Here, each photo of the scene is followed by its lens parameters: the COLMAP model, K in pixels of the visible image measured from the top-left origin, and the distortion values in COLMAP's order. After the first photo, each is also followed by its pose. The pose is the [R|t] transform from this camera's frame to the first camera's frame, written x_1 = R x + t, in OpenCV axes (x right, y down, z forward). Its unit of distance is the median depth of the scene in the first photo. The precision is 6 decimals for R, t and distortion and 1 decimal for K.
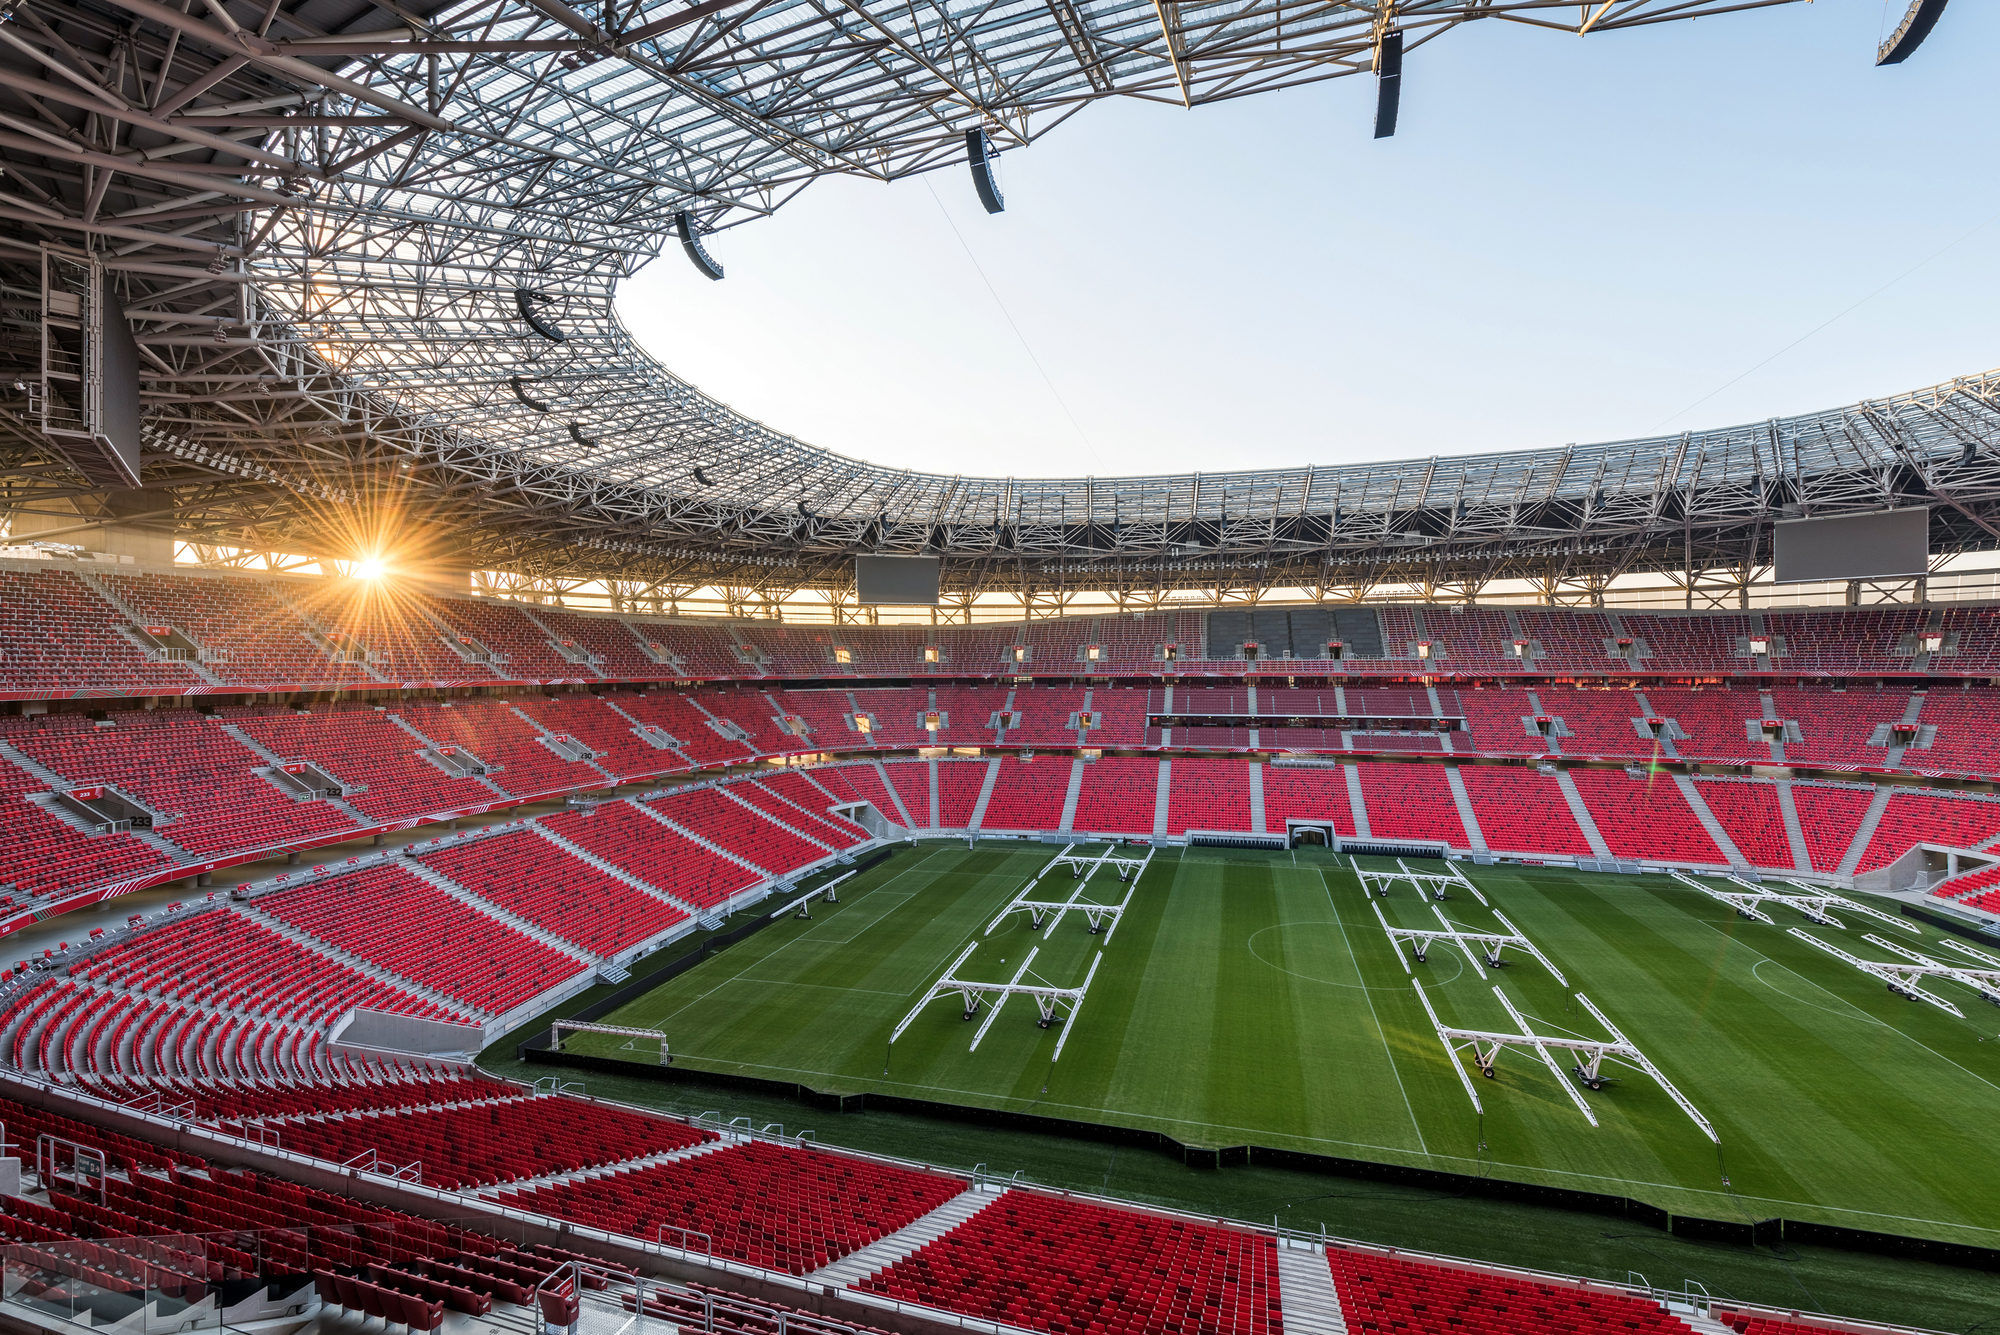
lens RADIAL K [[785.4, 0, 989.4], [0, 785.4, 679.1], [0, 0, 1]] dist [0.002658, -0.001039]
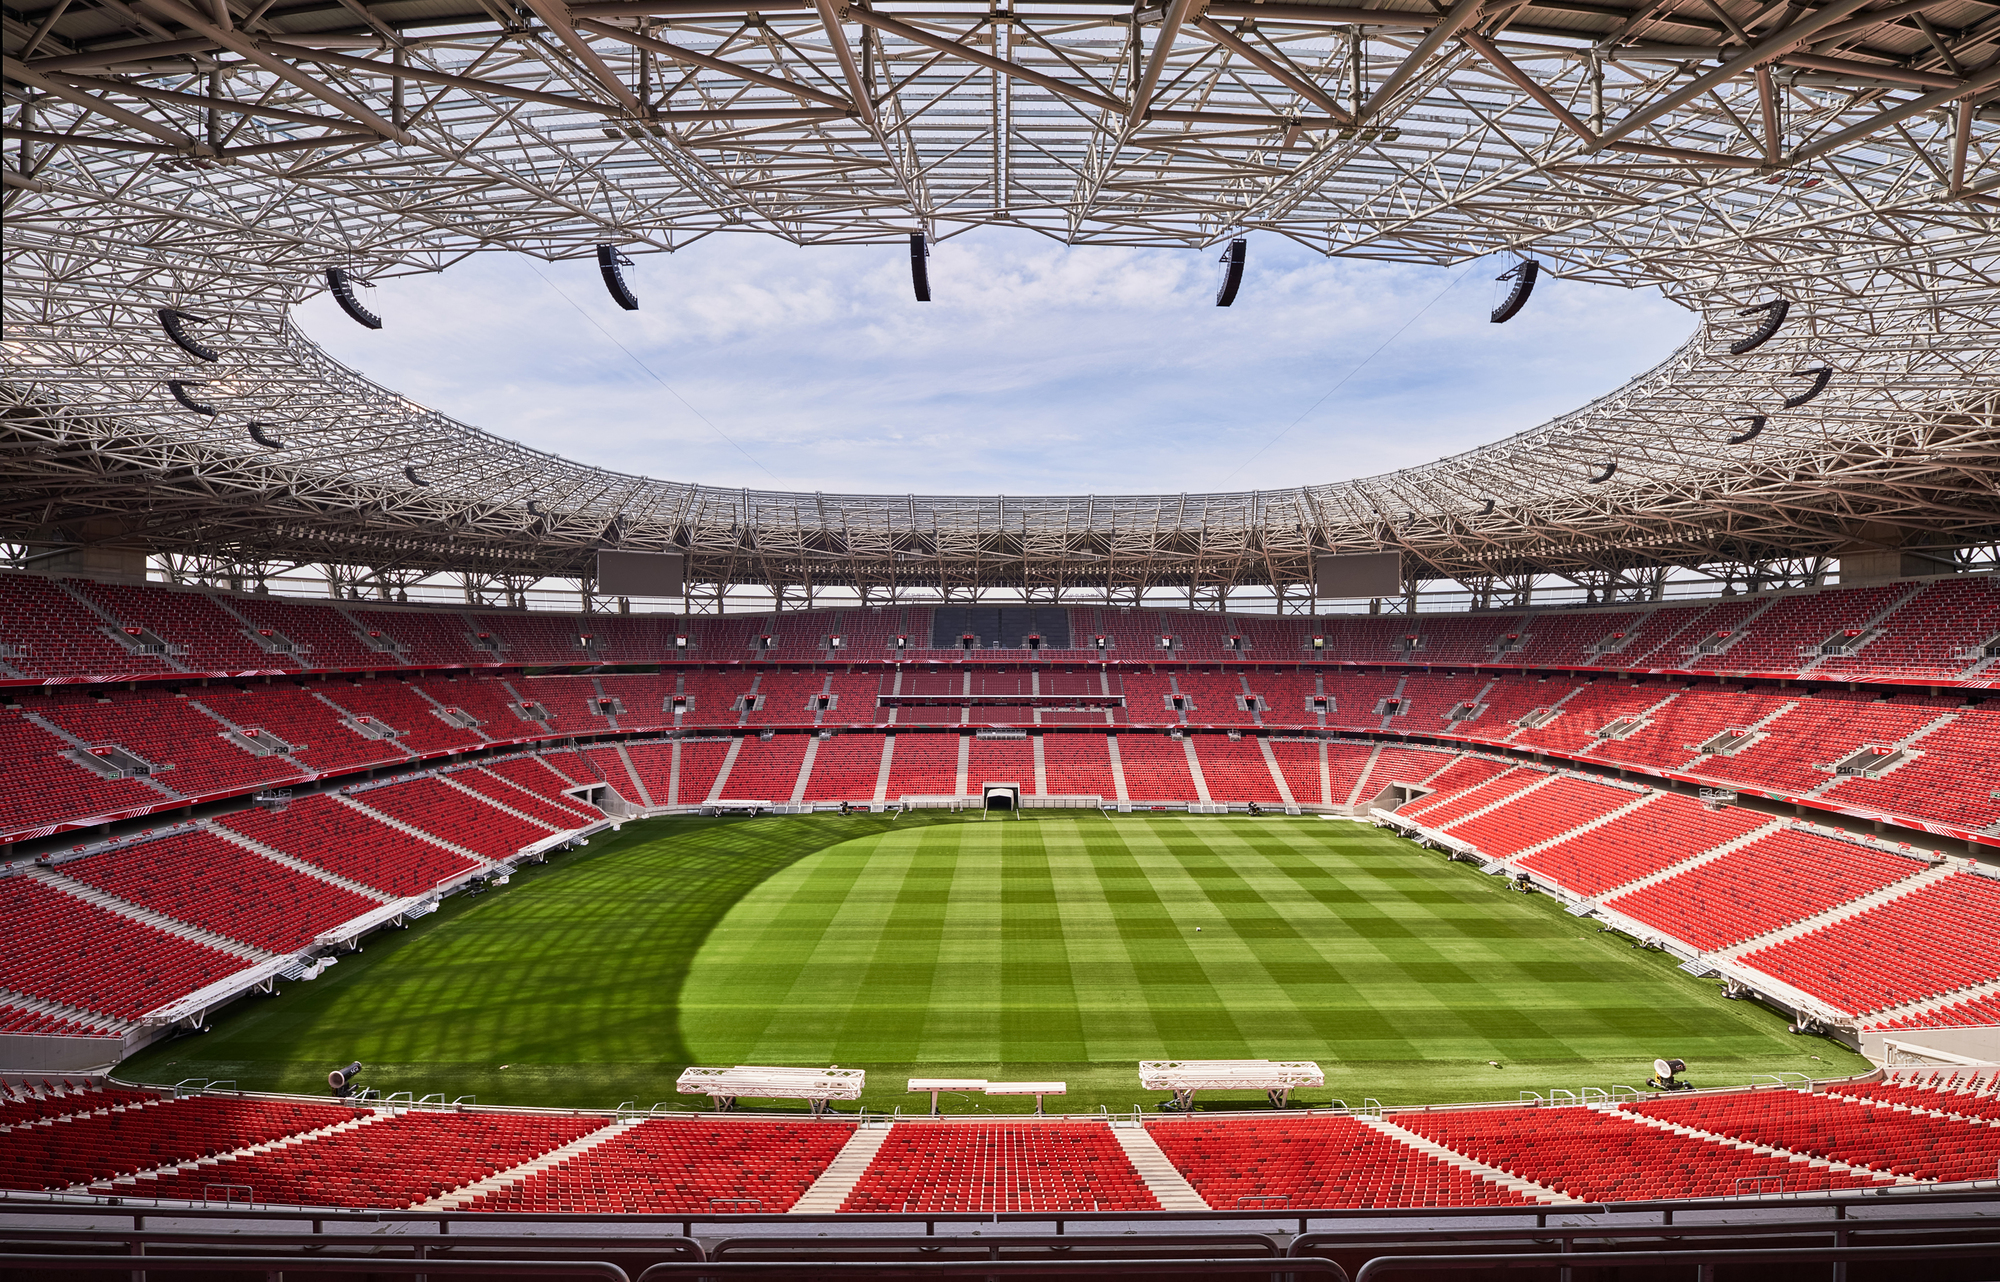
lens RADIAL K [[720.7, 0, 997.2], [0, 720.7, 642.3], [0, 0, 1]] dist [-0.016656, 0.000235]
pose [[0.965044, 0.006767, 0.262002, 0.104912], [-0.004611, 0.999950, -0.008841, -0.029727], [-0.262049, 0.007324, 0.965027, -0.080387]]
